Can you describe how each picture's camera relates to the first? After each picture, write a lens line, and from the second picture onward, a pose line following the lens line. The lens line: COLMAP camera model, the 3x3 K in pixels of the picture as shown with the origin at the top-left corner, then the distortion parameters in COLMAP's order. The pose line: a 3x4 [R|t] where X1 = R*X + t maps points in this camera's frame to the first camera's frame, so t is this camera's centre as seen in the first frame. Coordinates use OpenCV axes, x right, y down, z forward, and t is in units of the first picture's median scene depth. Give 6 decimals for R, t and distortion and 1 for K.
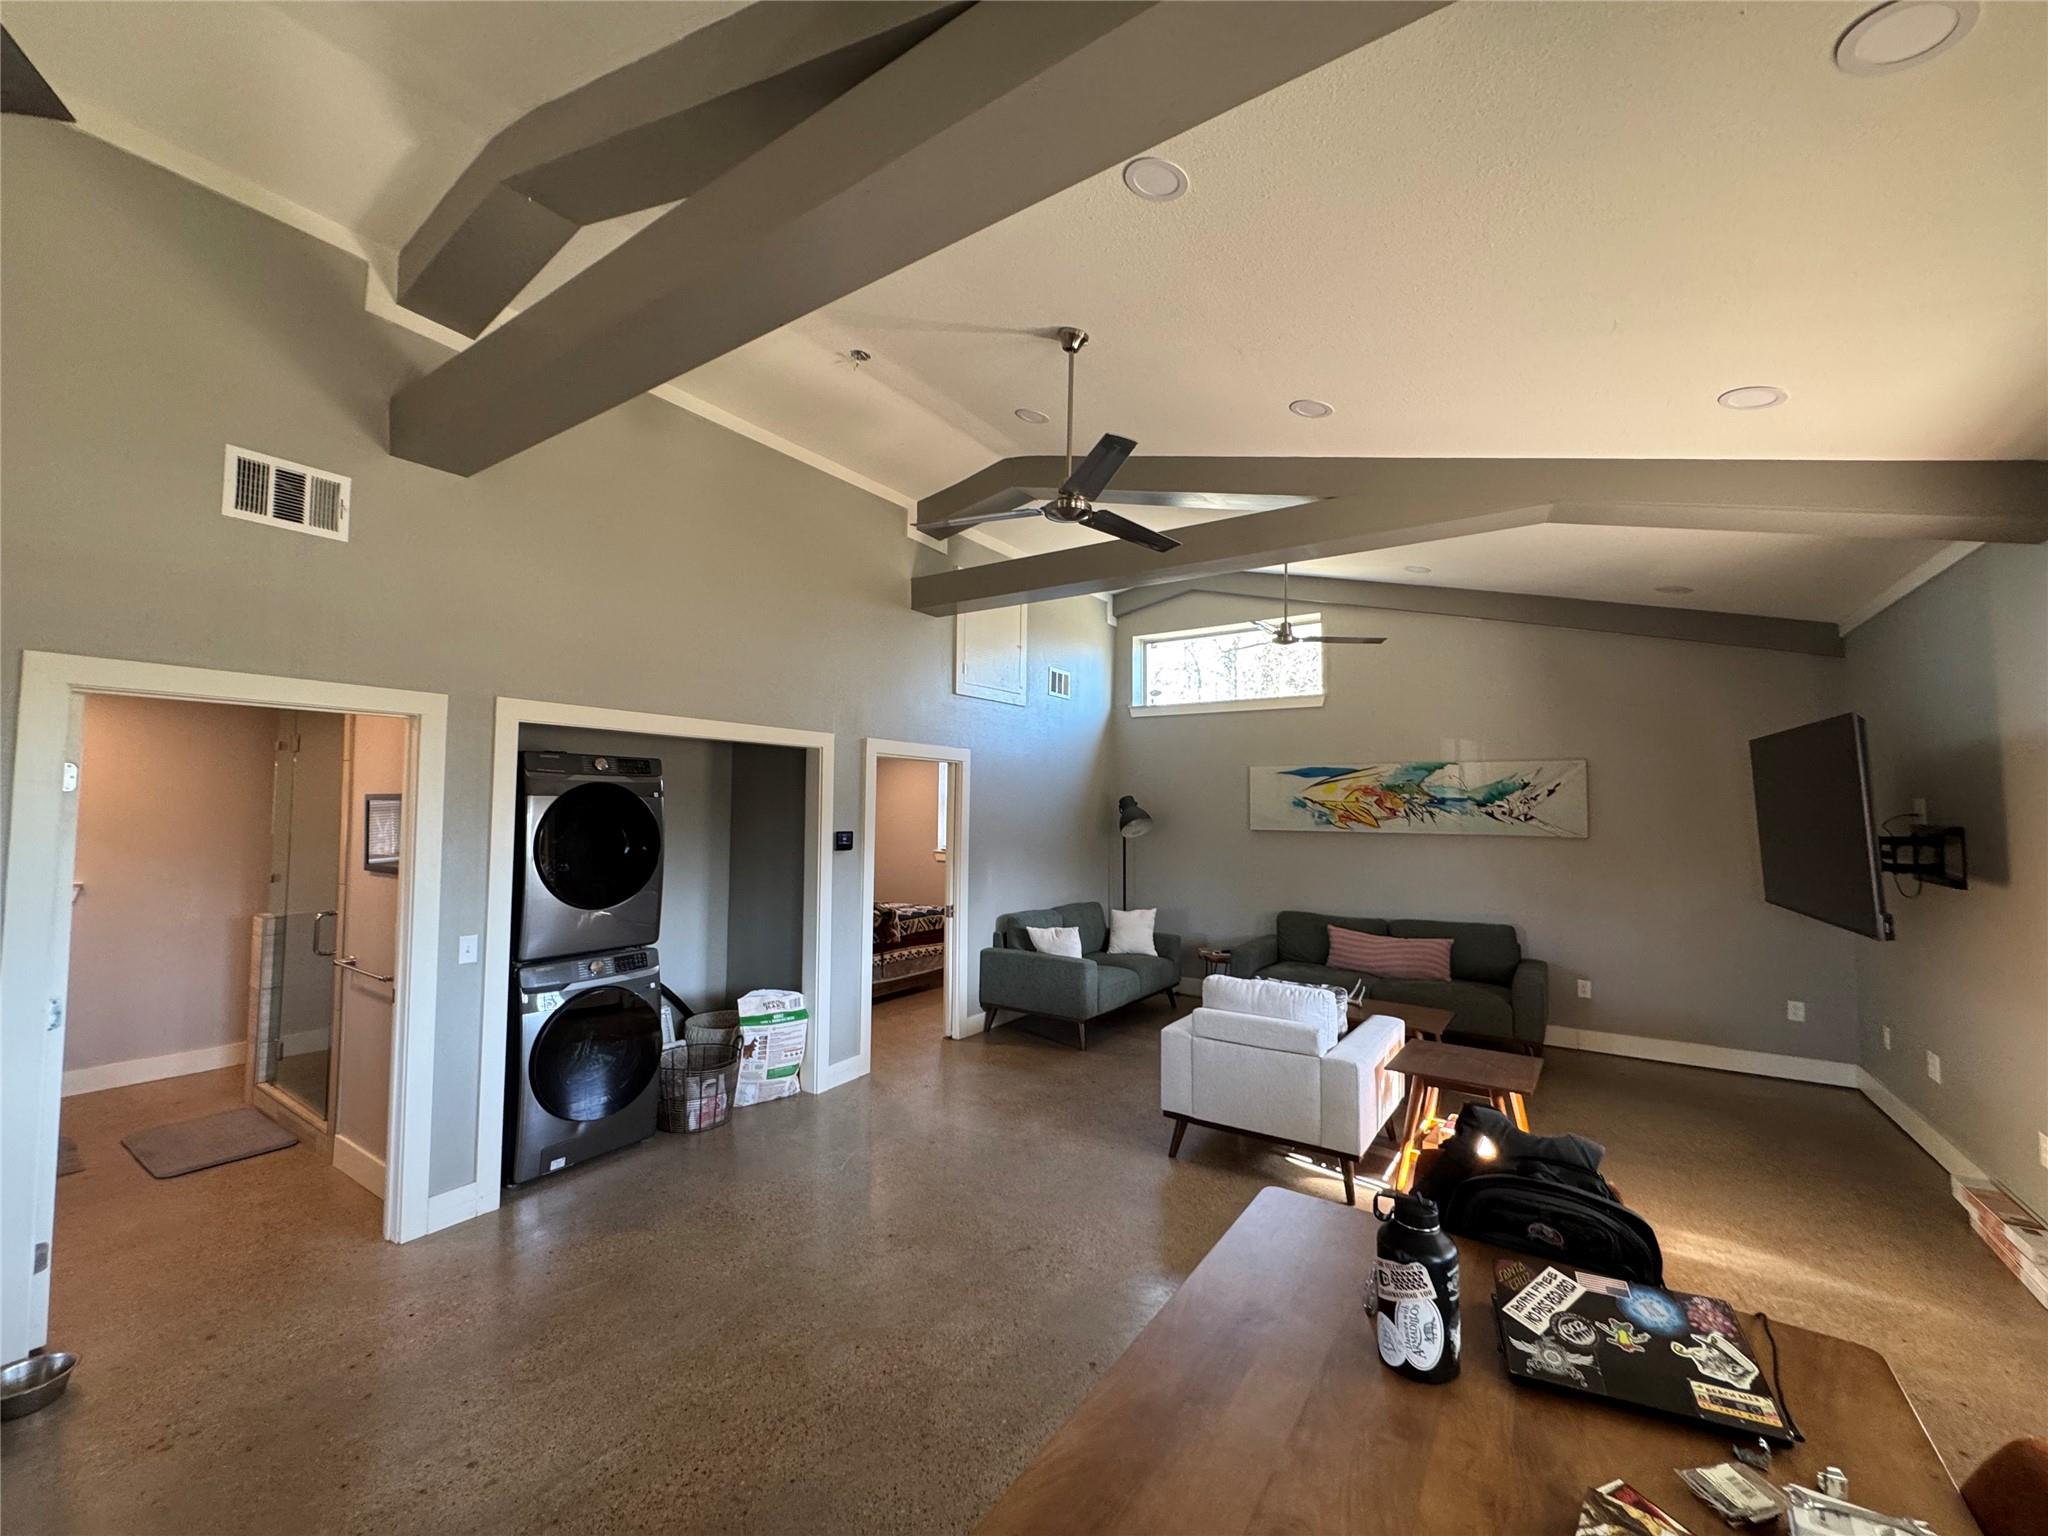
lens RADIAL K [[822.3, 0, 1020.4], [0, 822.3, 768.1], [0, 0, 1]] dist [-0.002810, 0.000204]
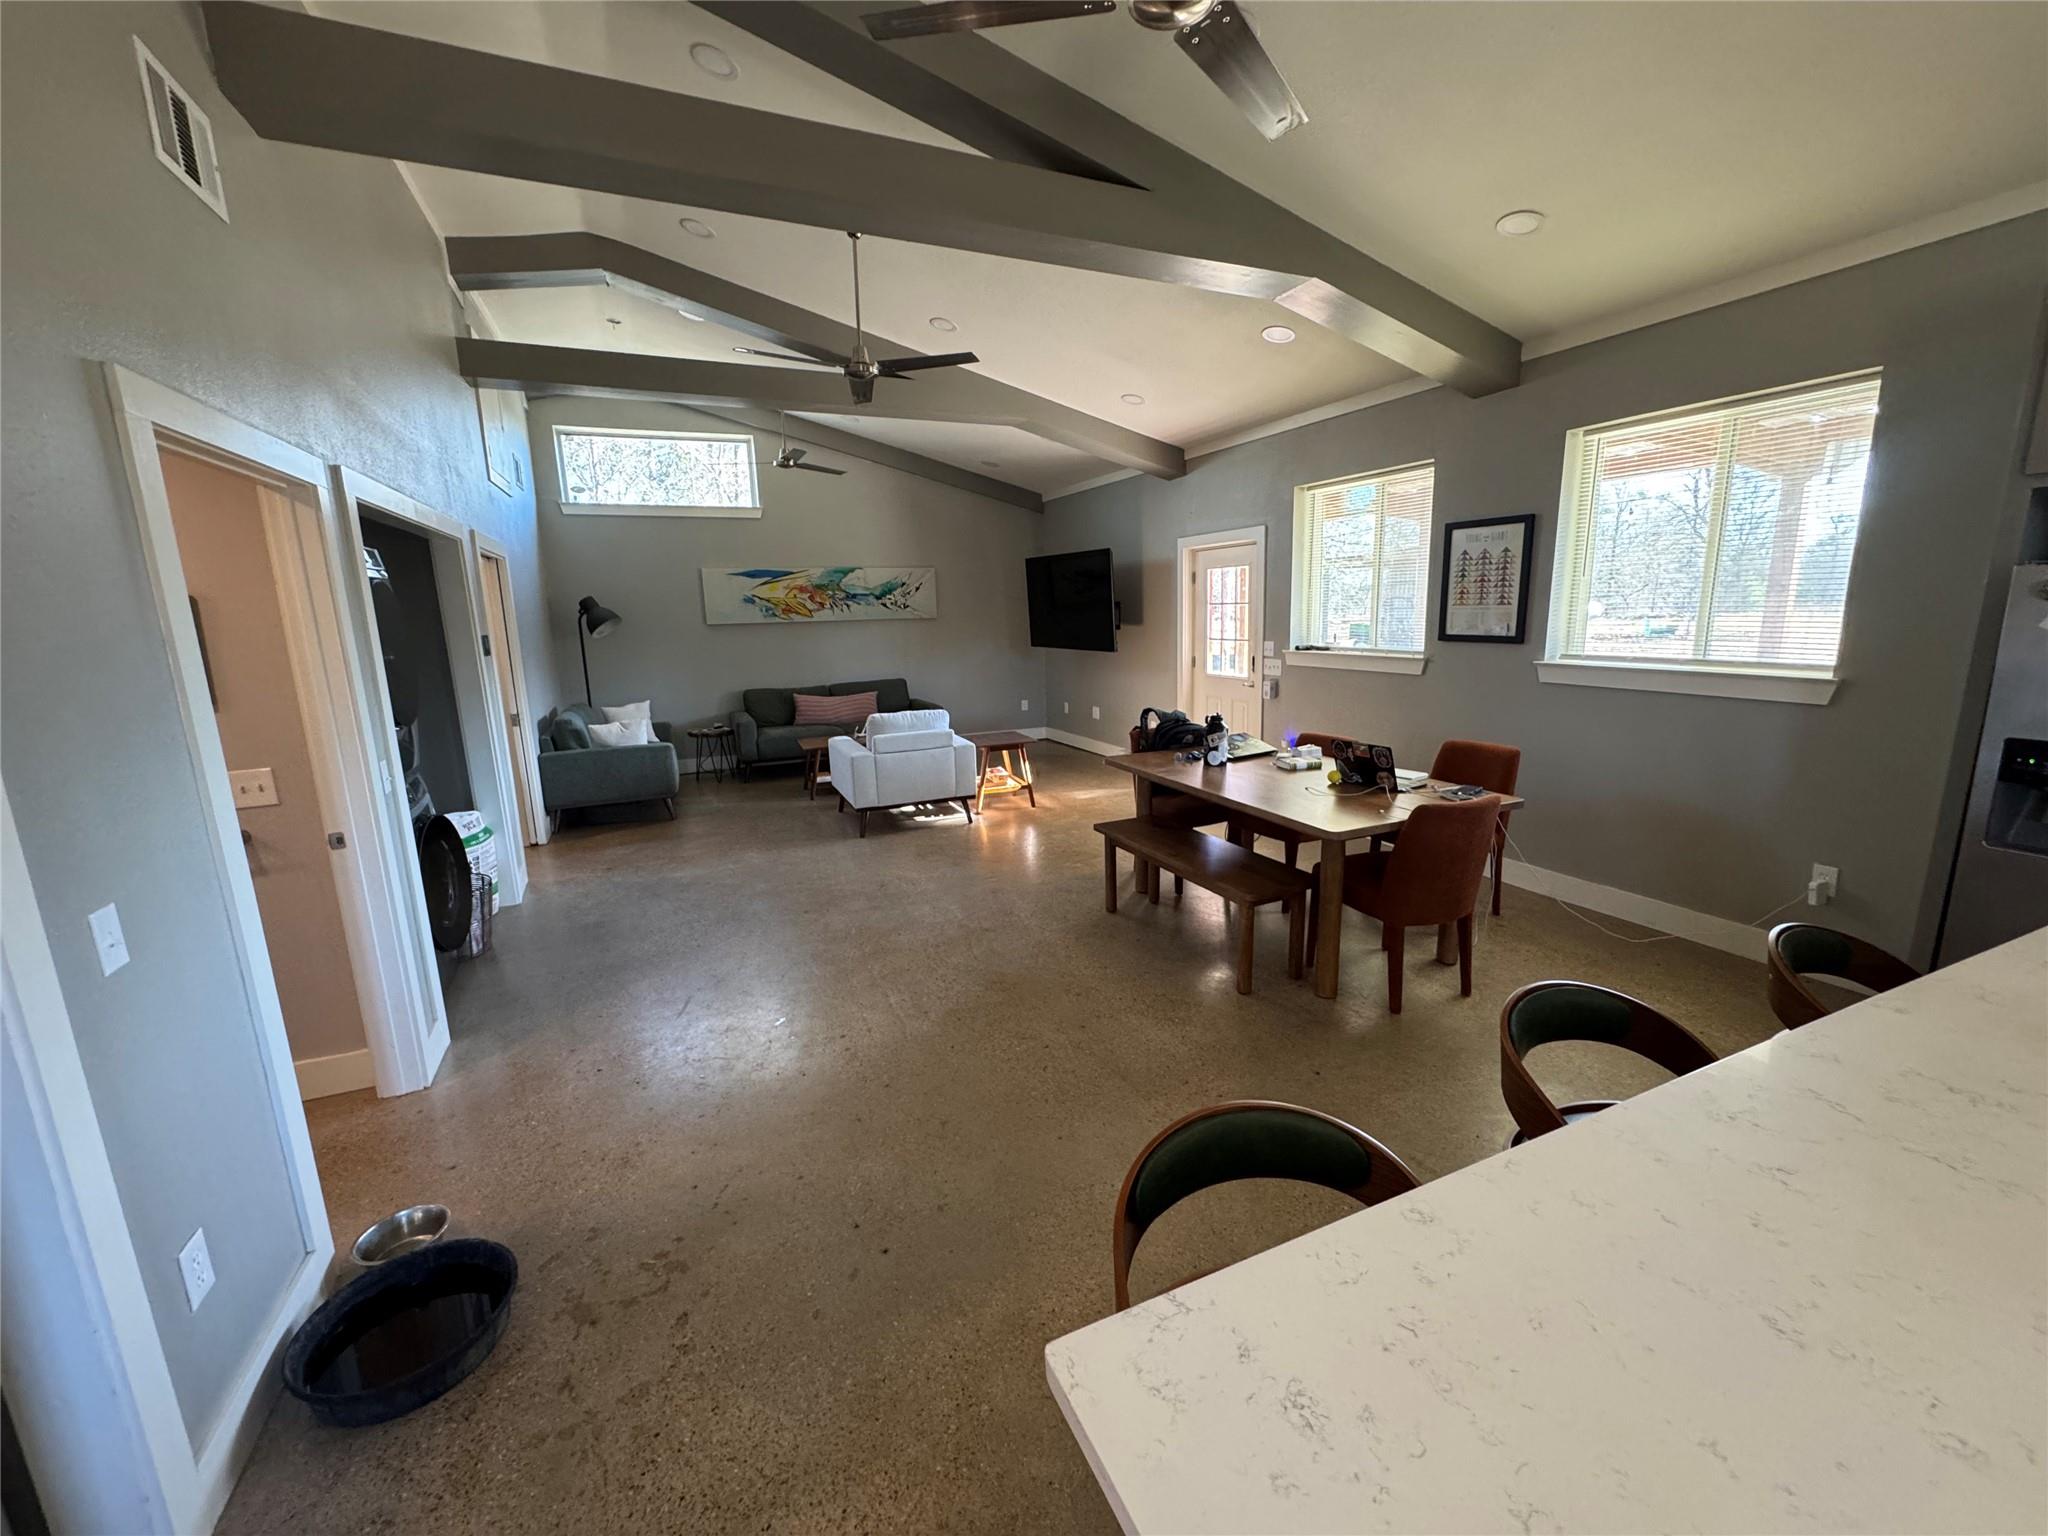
lens RADIAL K [[822.3, 0, 1022.6], [0, 822.3, 771.9], [0, 0, 1]] dist [-0.002810, 0.000204]
pose [[0.529634, -0.189436, 0.826802, -0.543714], [-0.012193, 0.972941, 0.230730, 0.004918], [-0.848138, -0.132284, 0.512993, -0.000216]]
